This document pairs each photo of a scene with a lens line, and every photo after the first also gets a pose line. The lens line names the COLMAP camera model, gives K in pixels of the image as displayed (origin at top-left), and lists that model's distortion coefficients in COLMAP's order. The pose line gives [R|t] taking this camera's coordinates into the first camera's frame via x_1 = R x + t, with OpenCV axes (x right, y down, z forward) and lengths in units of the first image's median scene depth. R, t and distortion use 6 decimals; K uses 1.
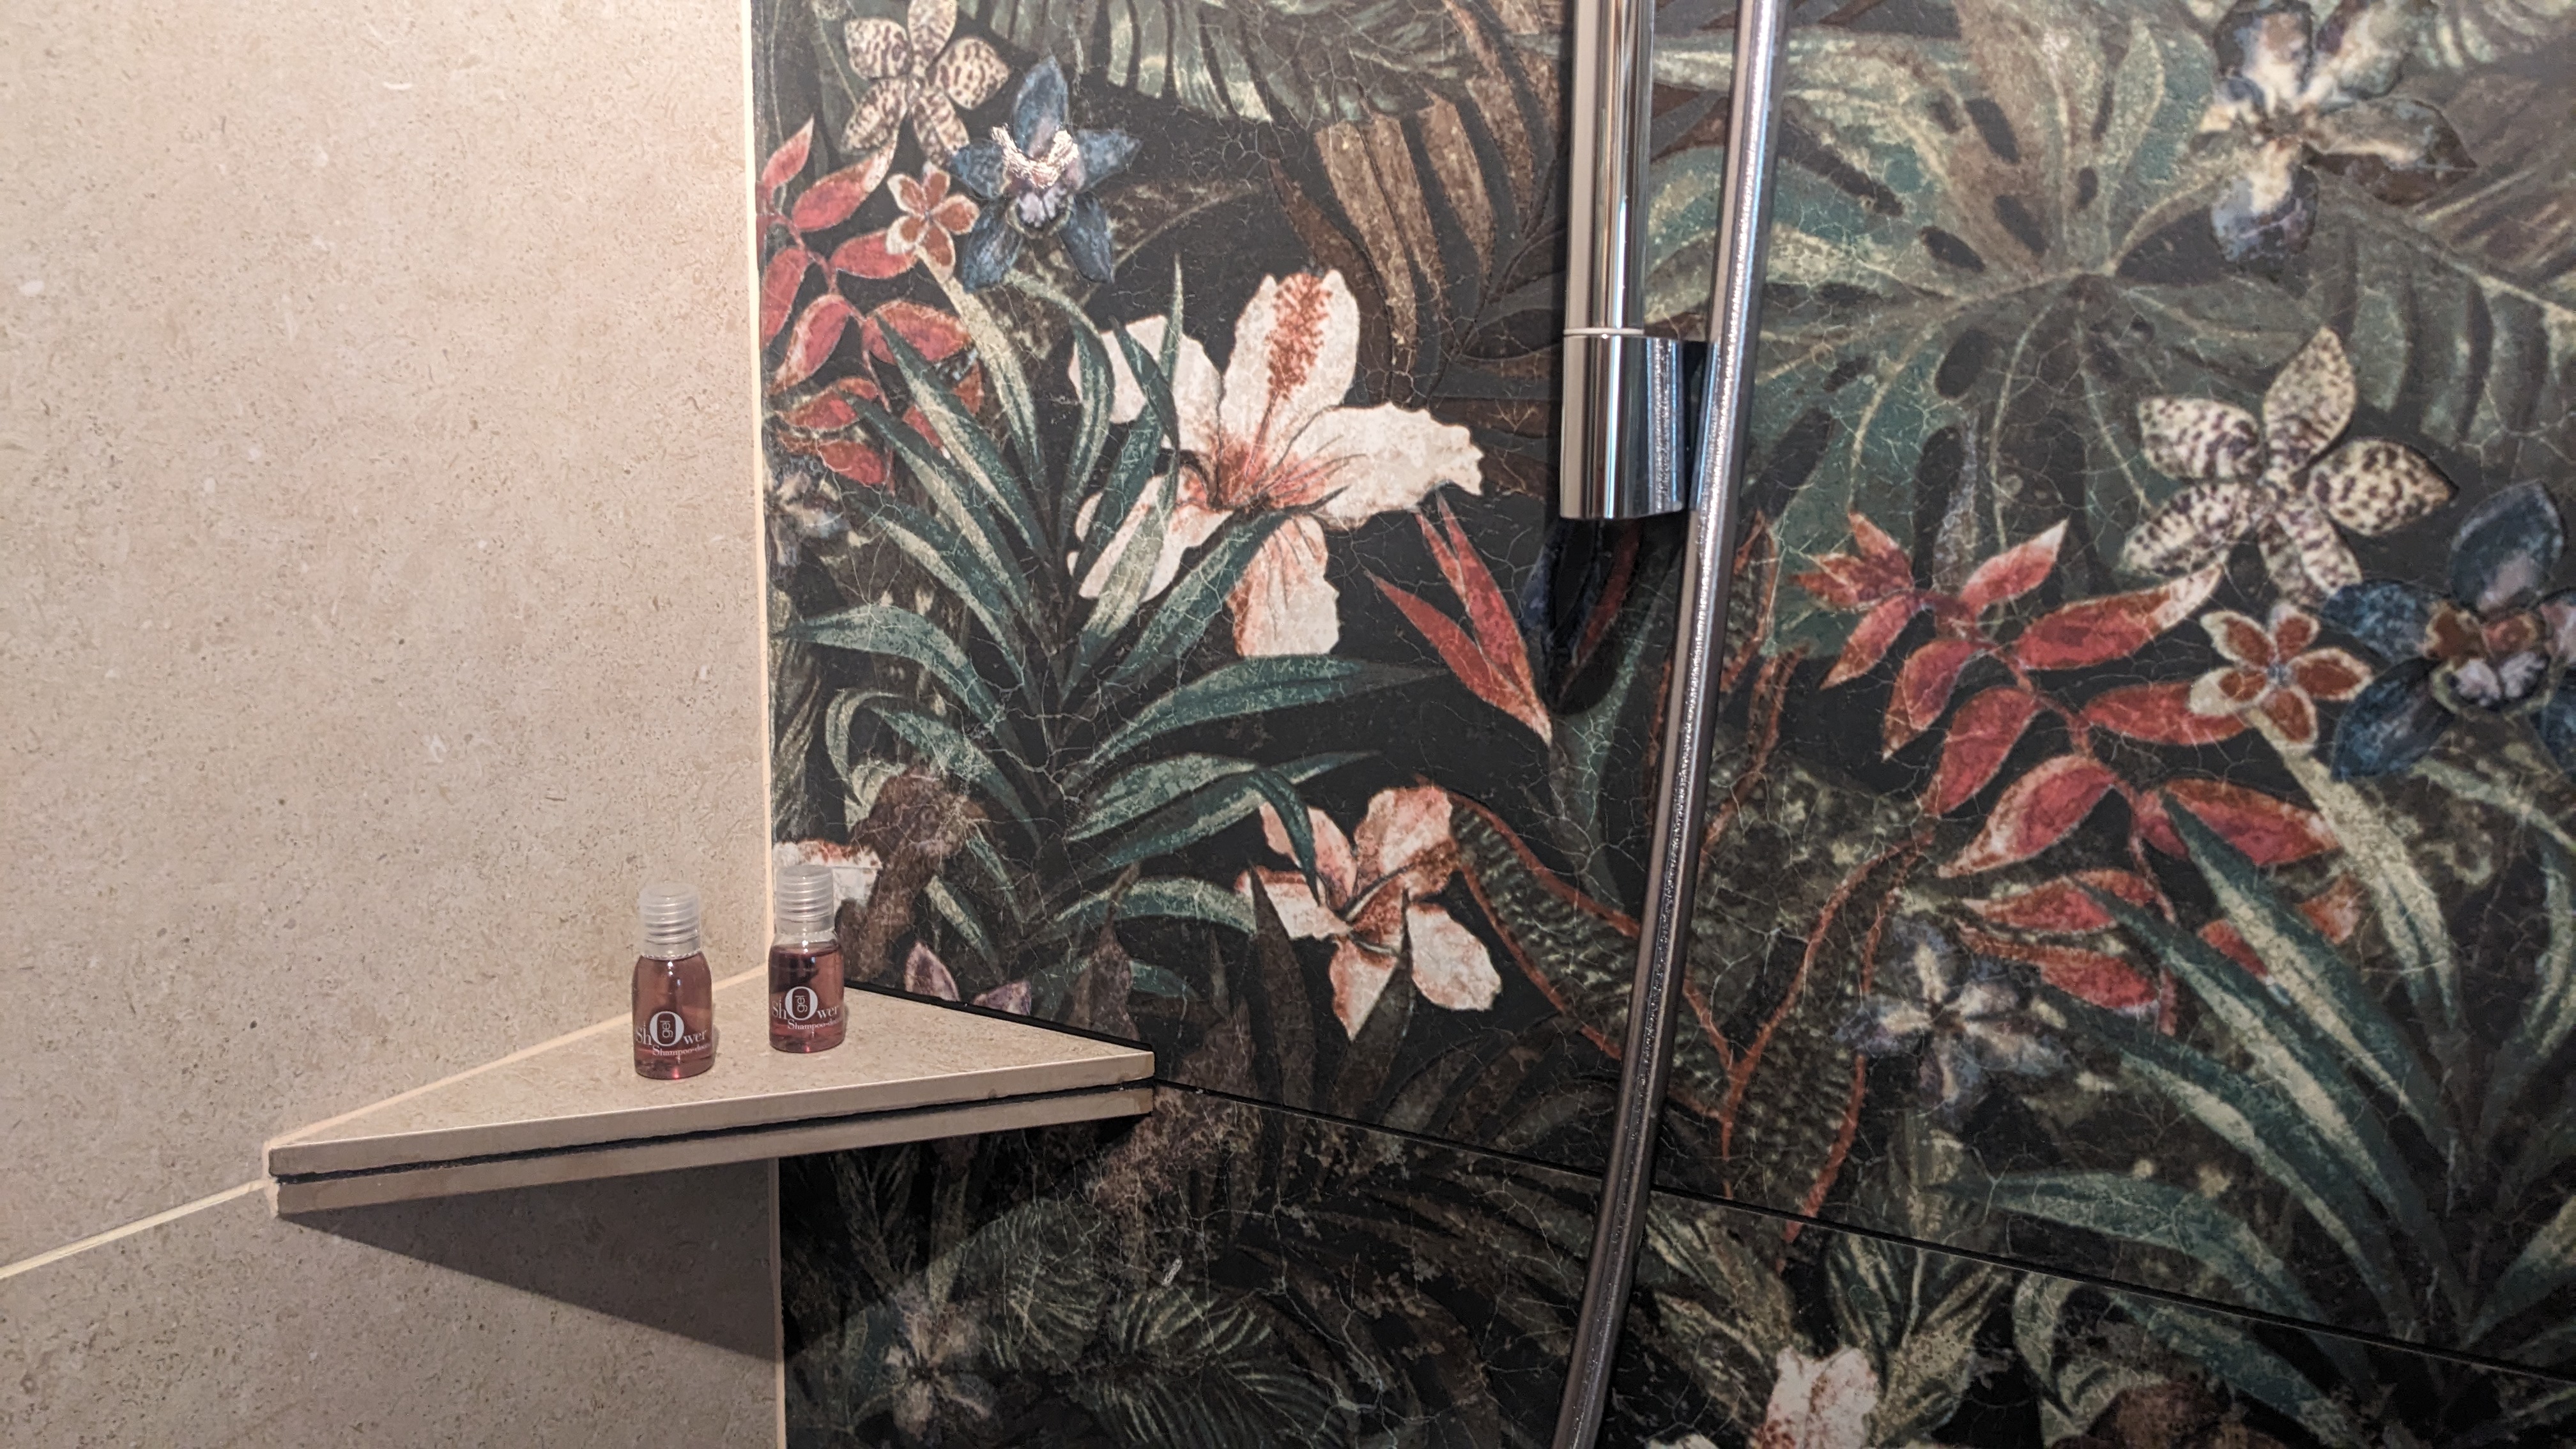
lens RADIAL K [[2016.6, 0, 1253.9], [0, 2016.6, 675.1], [0, 0, 1]] dist [0.052870, -0.048858]
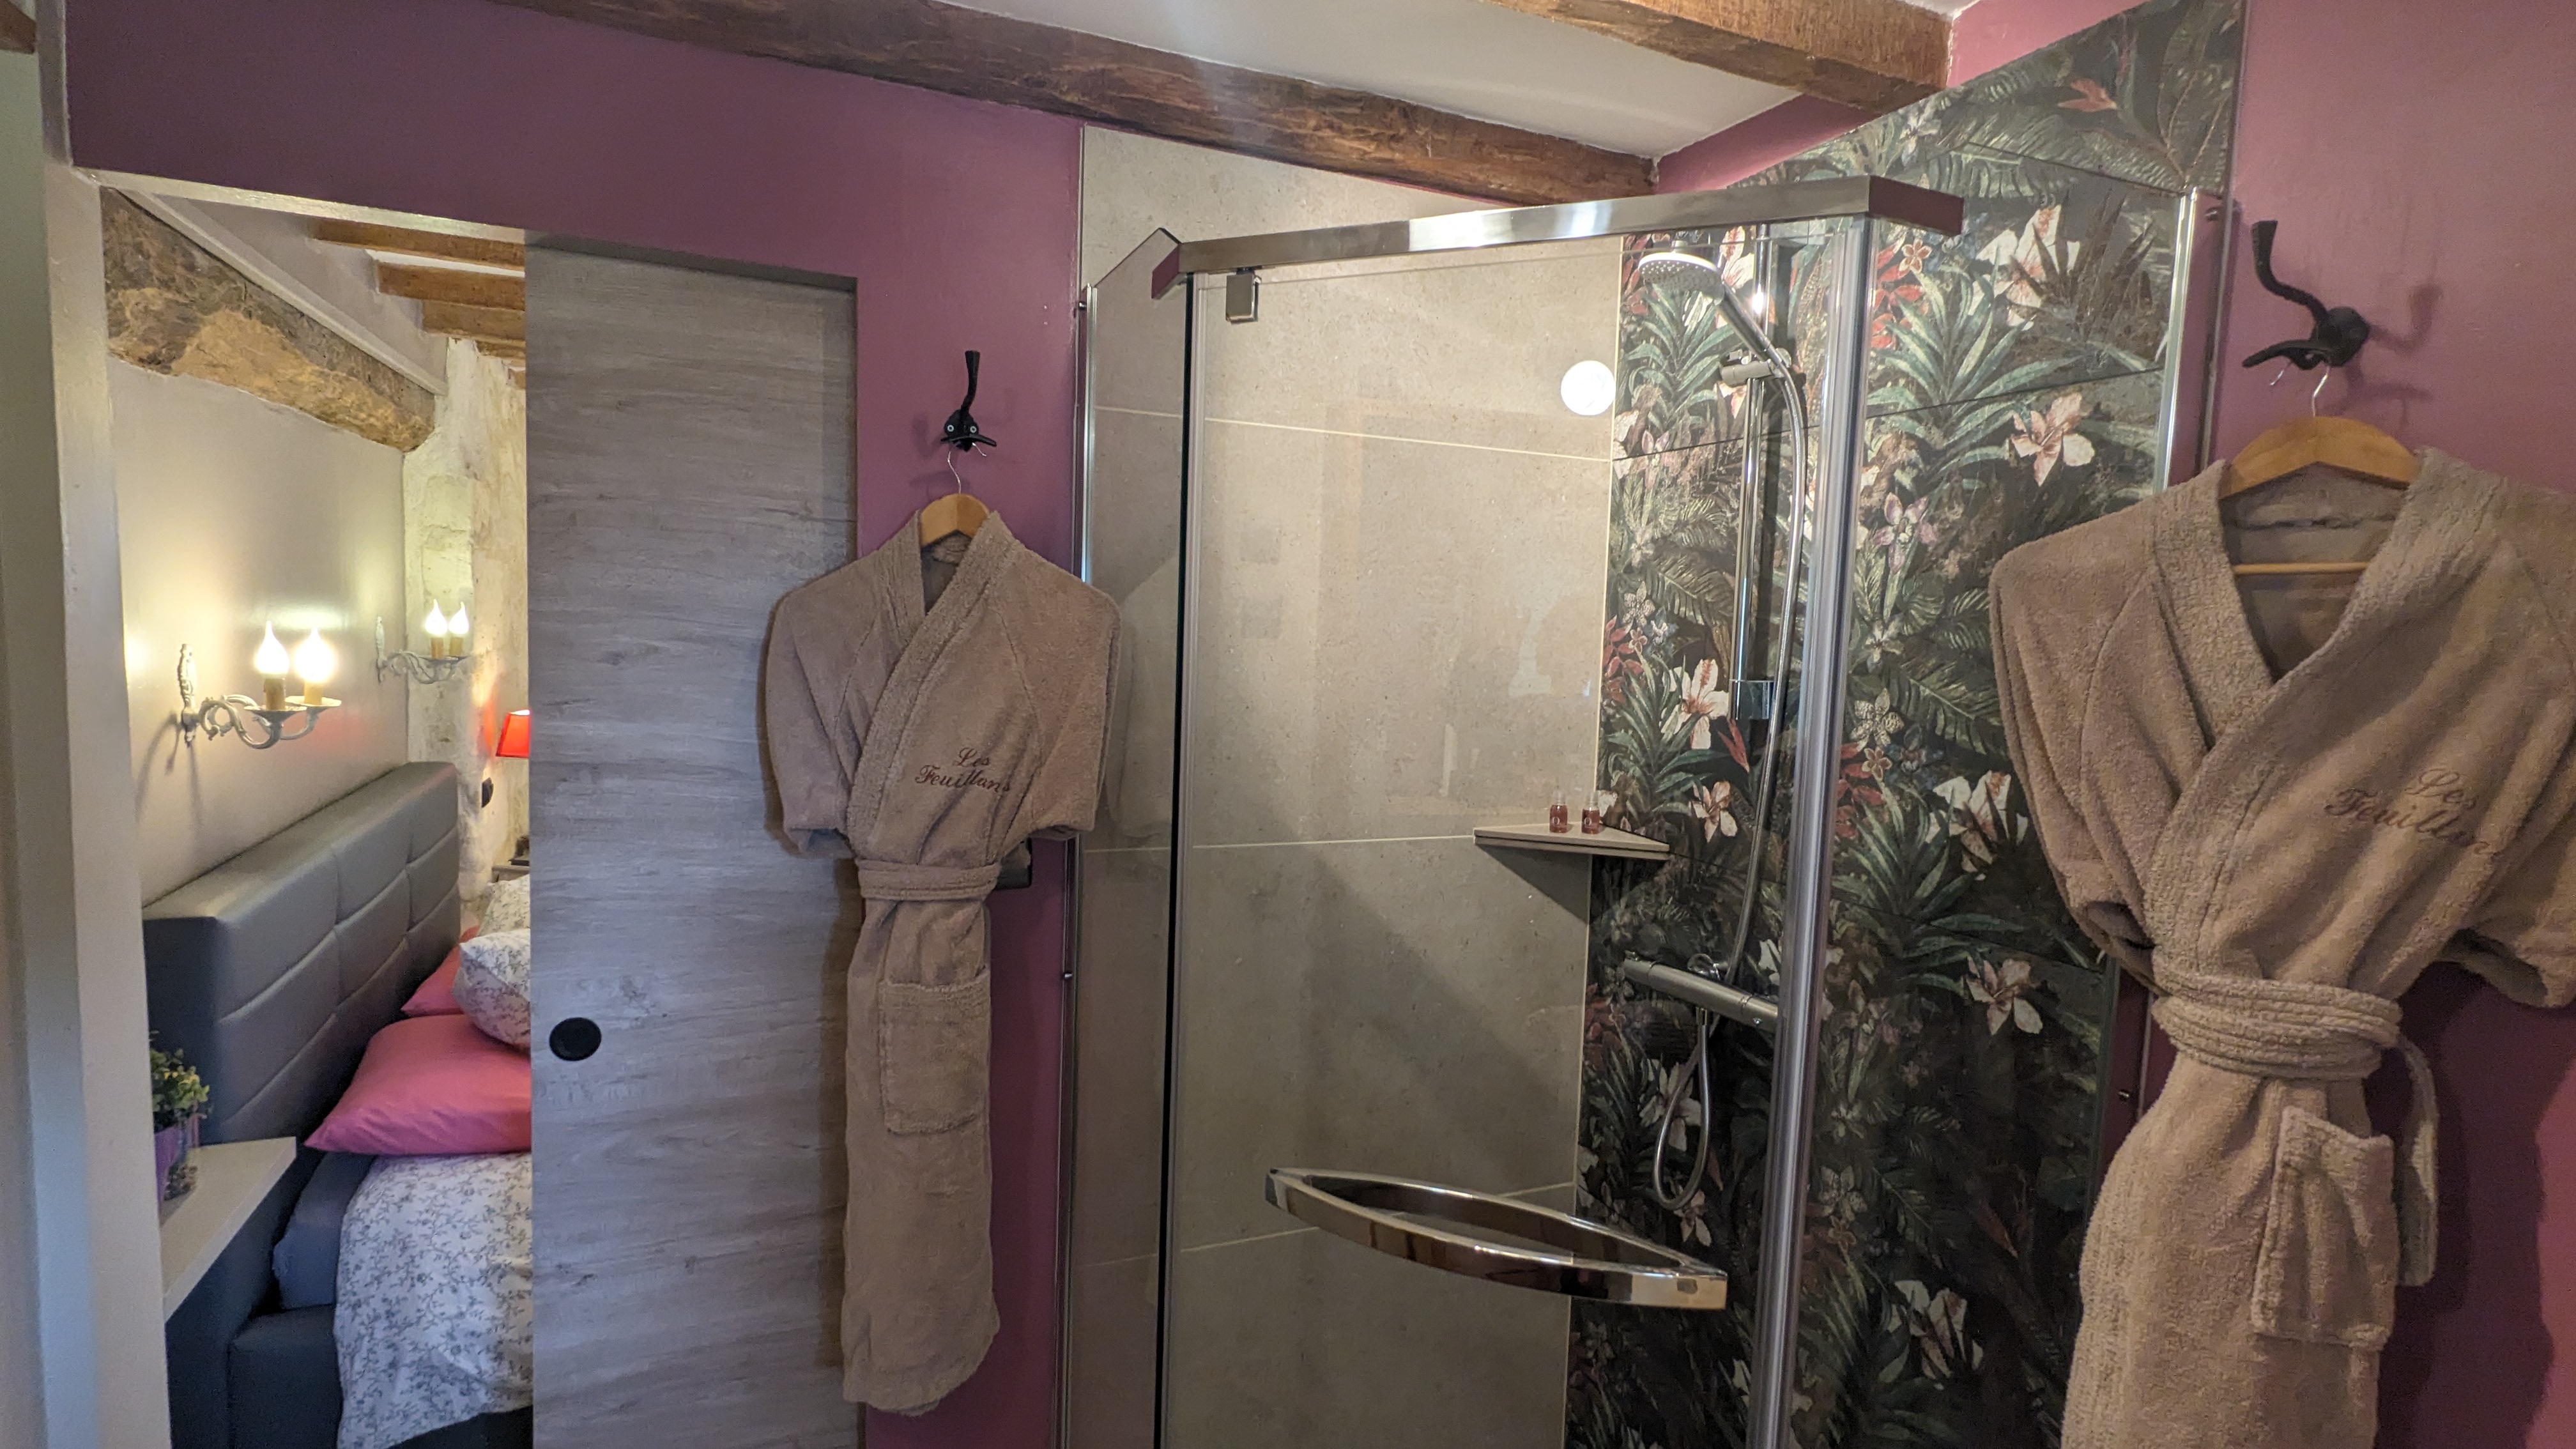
lens RADIAL K [[1234.3, 0, 1283.1], [0, 1234.3, 727.0], [0, 0, 1]] dist [0.000303, 0.001584]
pose [[0.792926, 0.067259, -0.605594, 0.872132], [-0.104746, 0.994140, -0.026736, 0.103365], [0.600247, 0.084633, 0.795325, -1.553478]]
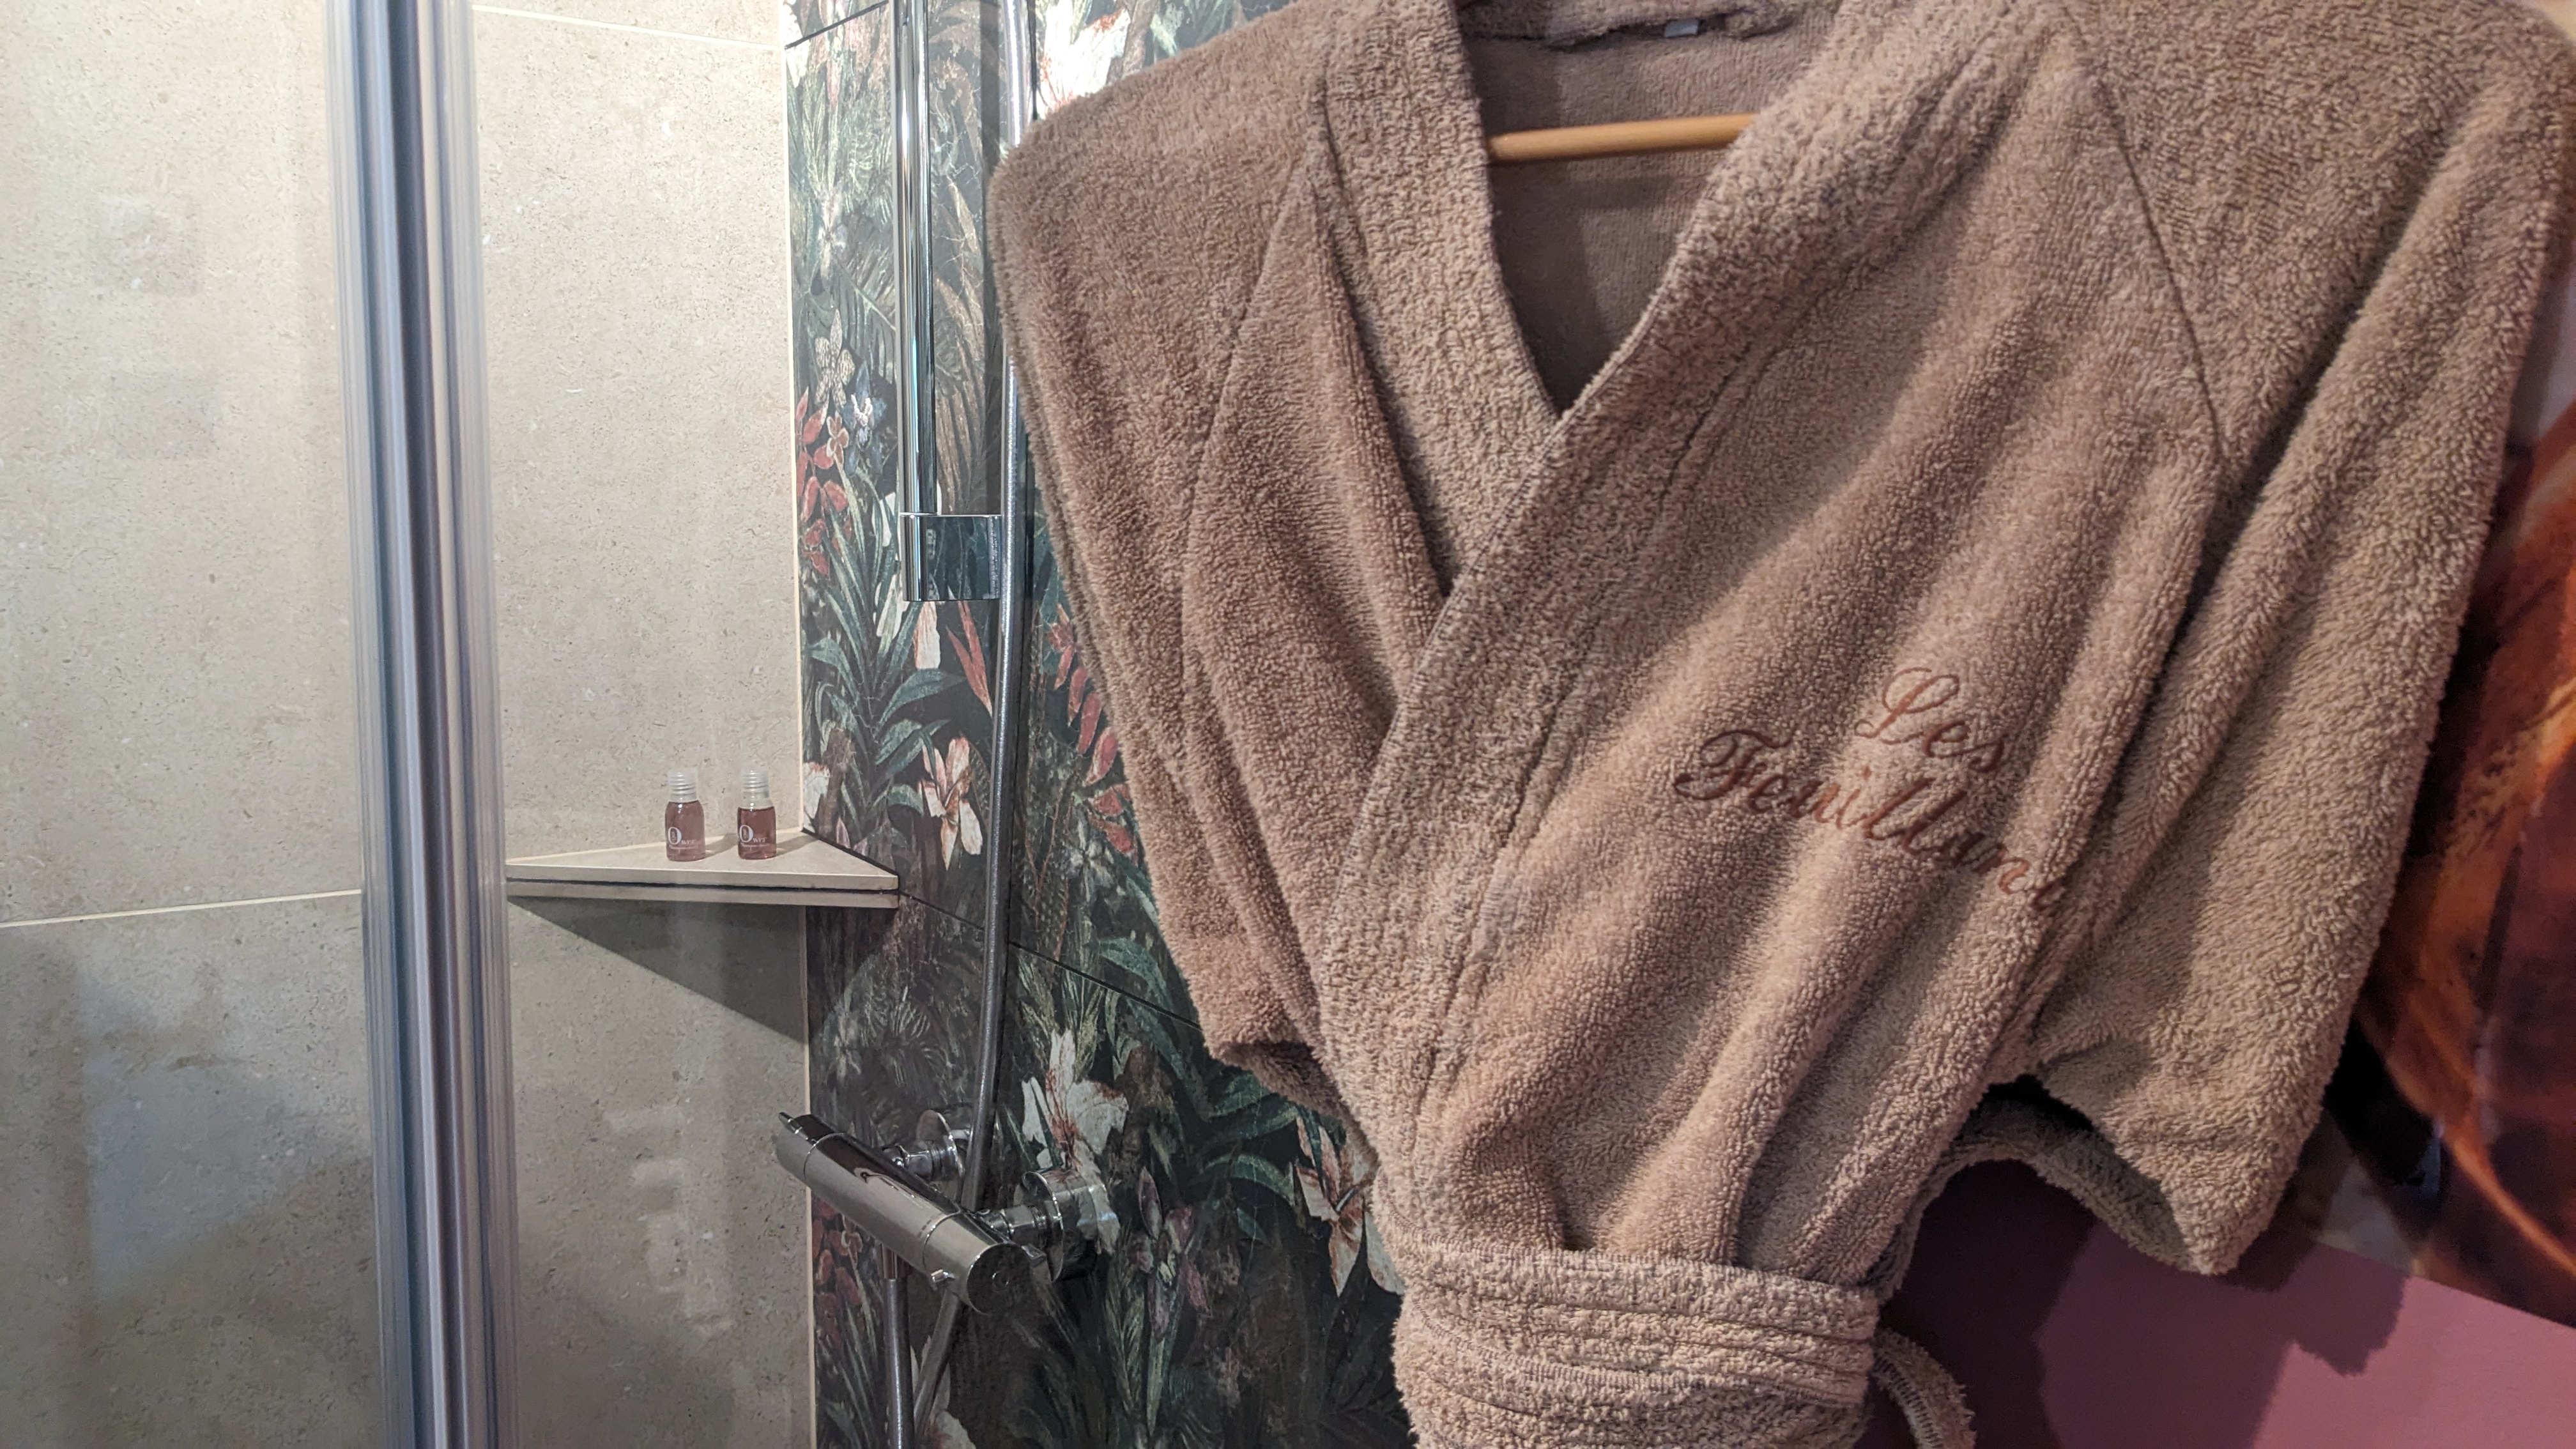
lens RADIAL K [[2016.6, 0, 1312.3], [0, 2016.6, 725.2], [0, 0, 1]] dist [0.052870, -0.048858]
pose [[0.899715, 0.055065, -0.432991, 1.185122], [-0.061013, 0.998137, 0.000158, 0.021592], [0.432193, 0.026276, 0.901398, -0.585565]]
